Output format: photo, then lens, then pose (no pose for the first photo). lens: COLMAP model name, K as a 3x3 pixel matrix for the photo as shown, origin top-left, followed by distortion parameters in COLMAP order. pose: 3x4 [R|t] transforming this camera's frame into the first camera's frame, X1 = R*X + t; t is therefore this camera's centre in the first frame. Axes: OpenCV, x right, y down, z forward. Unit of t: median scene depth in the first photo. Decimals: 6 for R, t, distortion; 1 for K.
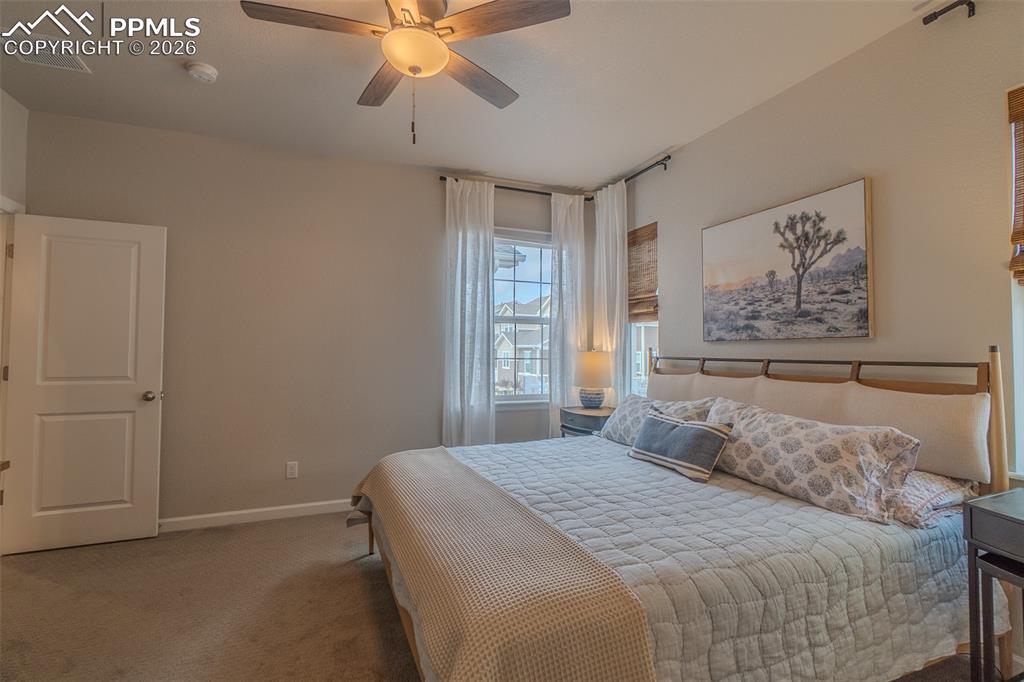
lens RADIAL K [[447.6, 0, 504.1], [0, 447.6, 338.0], [0, 0, 1]] dist [-0.005437, 0.000735]
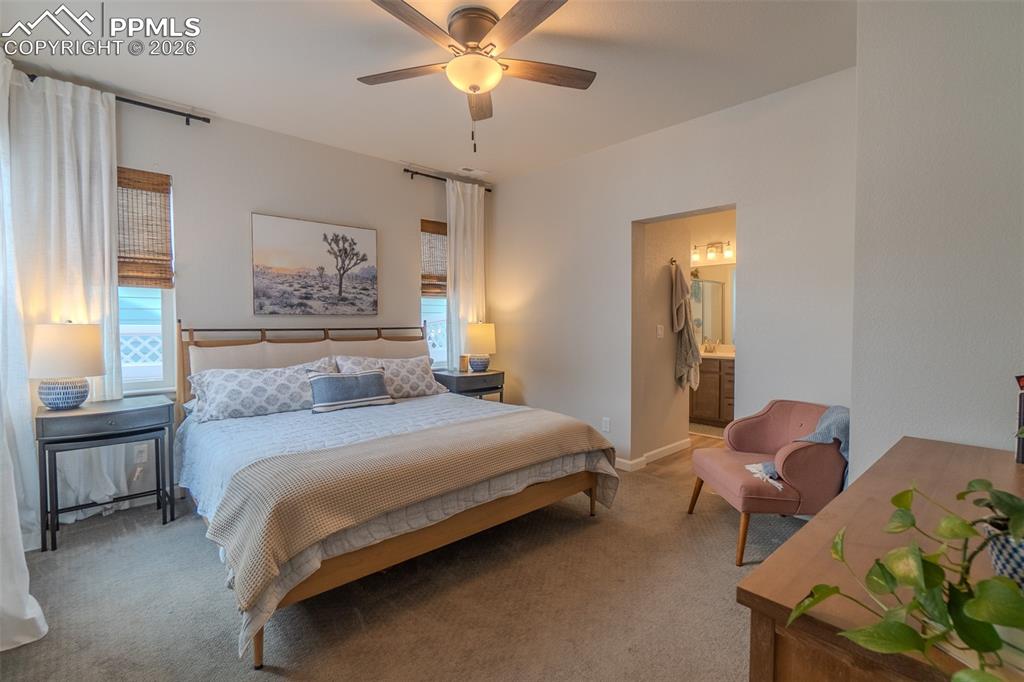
lens RADIAL K [[447.6, 0, 504.1], [0, 447.6, 338.0], [0, 0, 1]] dist [-0.005437, 0.000735]
pose [[-0.320416, -0.045095, 0.946203, -1.006730], [-0.031083, 0.998829, 0.037077, 0.007358], [-0.946767, -0.017531, -0.321442, 0.943376]]
